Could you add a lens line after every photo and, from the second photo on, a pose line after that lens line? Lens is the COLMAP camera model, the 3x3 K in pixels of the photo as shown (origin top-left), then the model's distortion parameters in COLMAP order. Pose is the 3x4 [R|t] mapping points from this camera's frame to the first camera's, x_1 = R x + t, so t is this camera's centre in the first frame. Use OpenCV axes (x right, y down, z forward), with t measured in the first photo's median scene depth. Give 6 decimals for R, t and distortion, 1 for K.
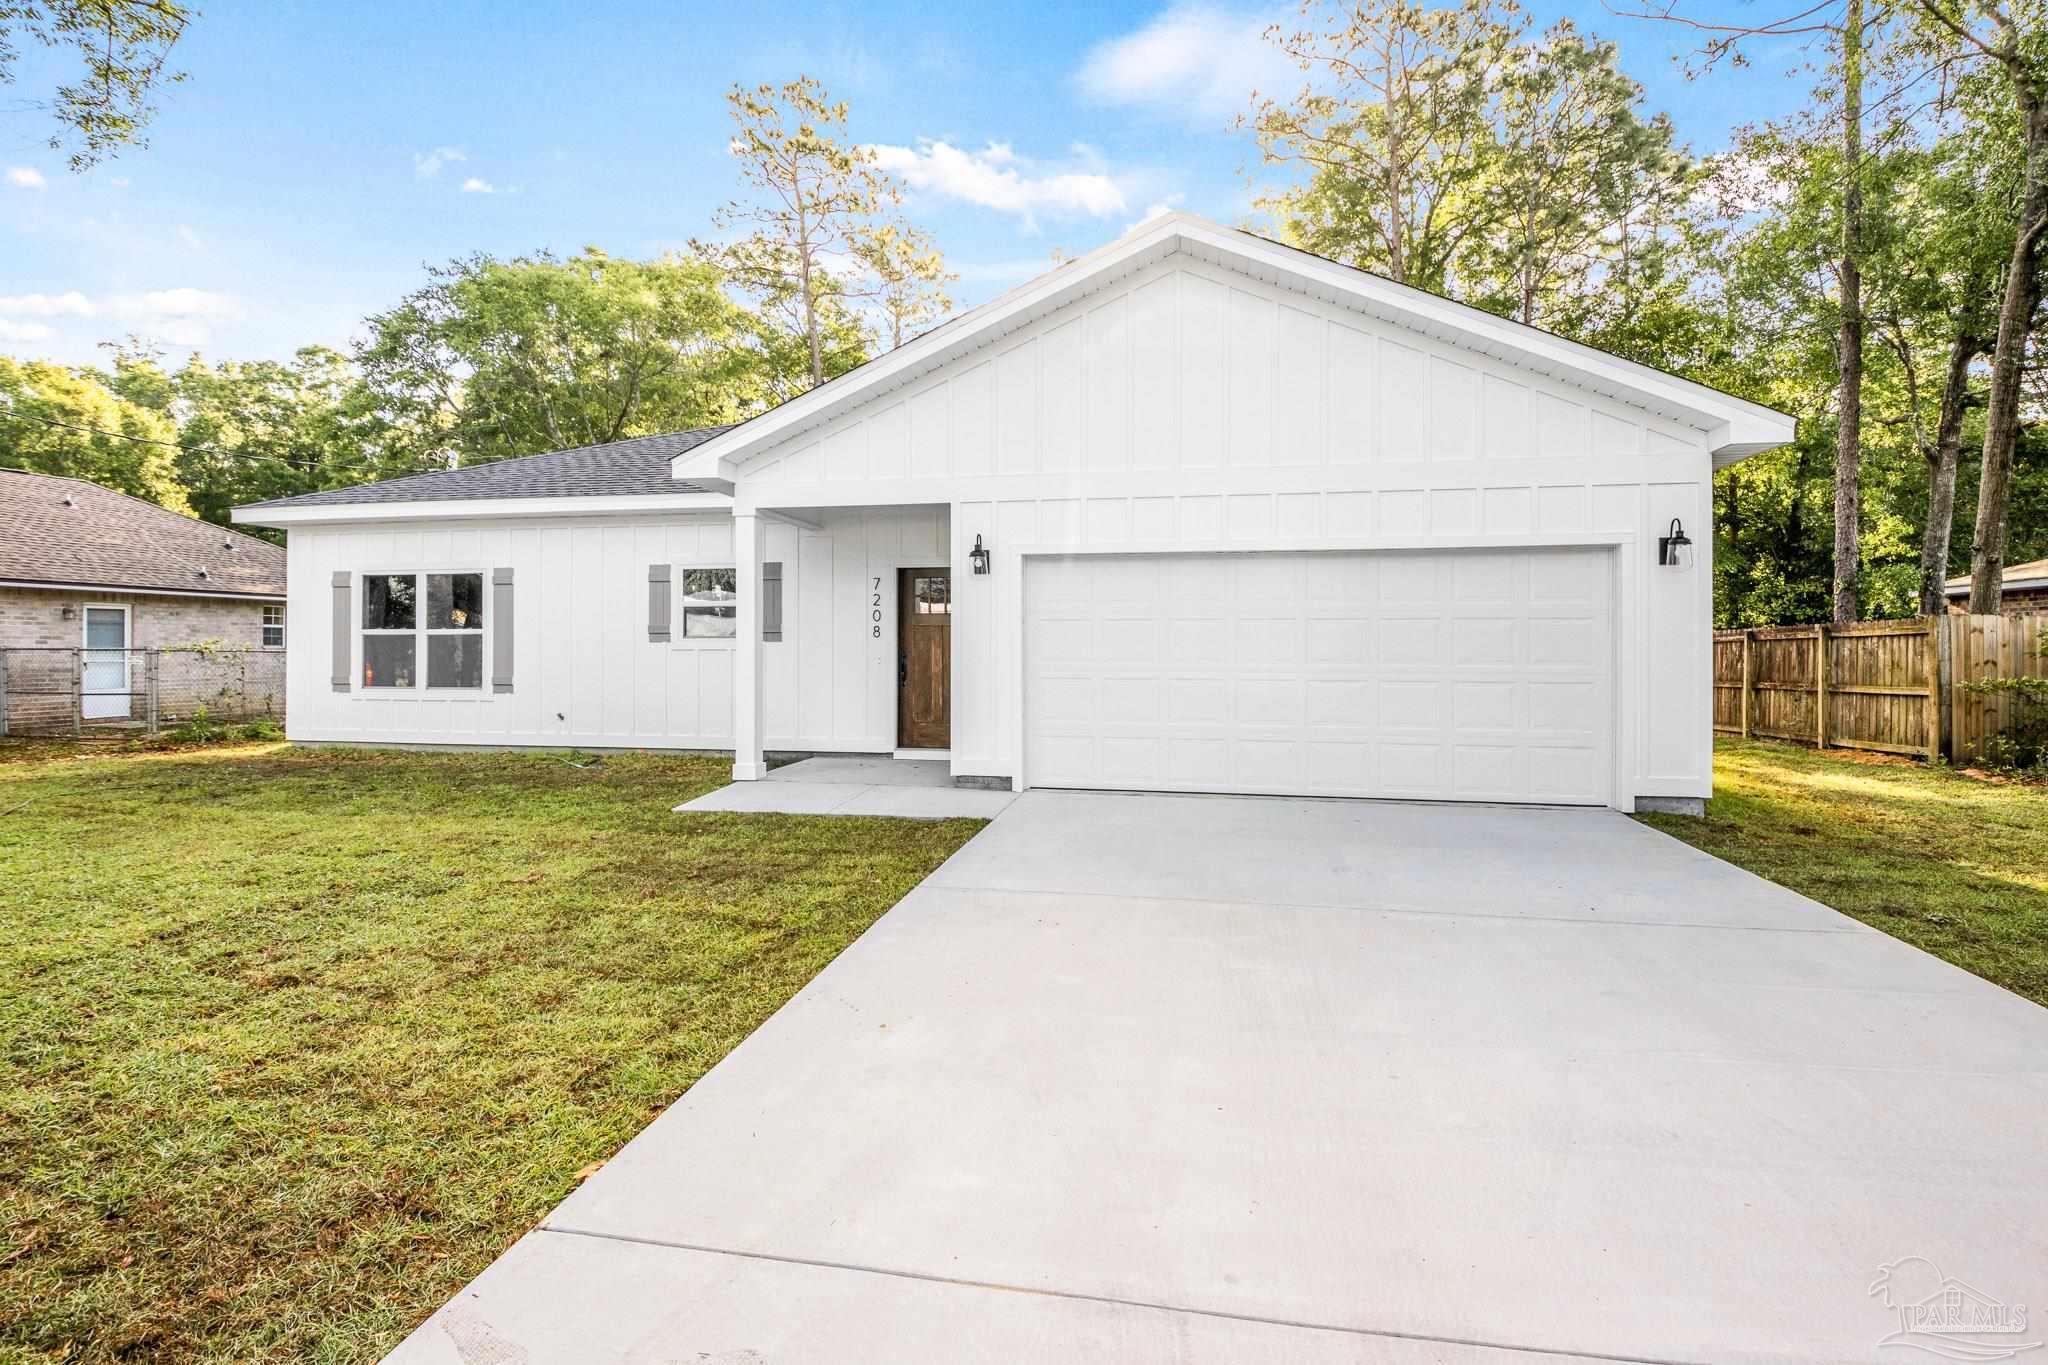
lens RADIAL K [[1012.7, 0, 1022.9], [0, 1012.7, 646.8], [0, 0, 1]] dist [0.002084, -0.015843]
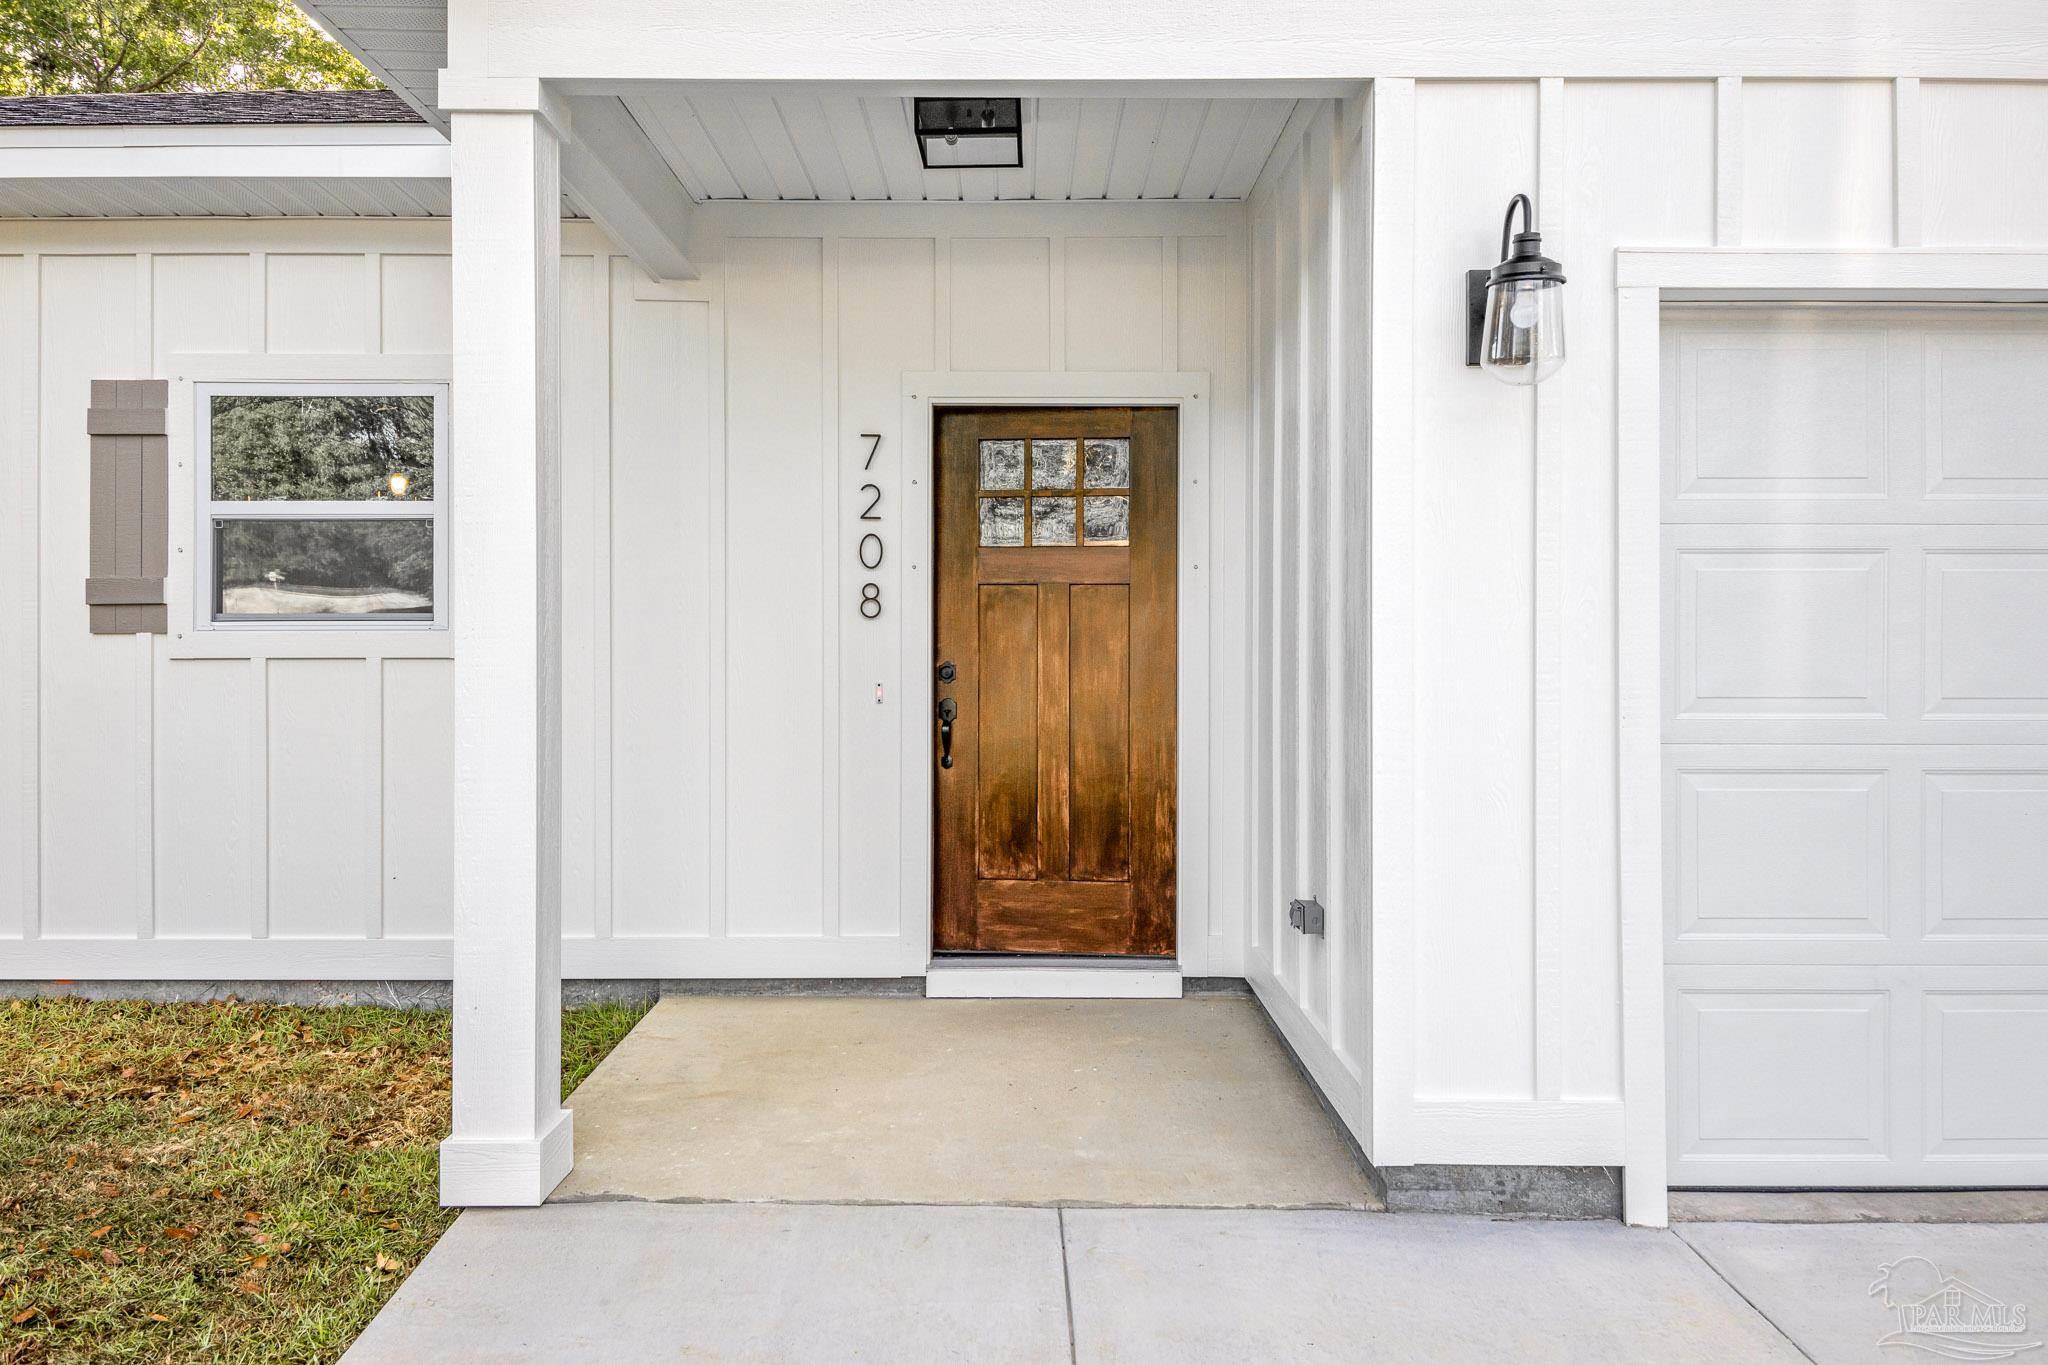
lens RADIAL K [[1437.7, 0, 1021.2], [0, 1437.7, 641.6], [0, 0, 1]] dist [0.002202, 0.002747]
pose [[0.982004, -0.000942, 0.188860, -0.182133], [0.000385, 0.999995, 0.002985, -0.003574], [-0.188862, -0.002859, 0.982000, 0.539871]]
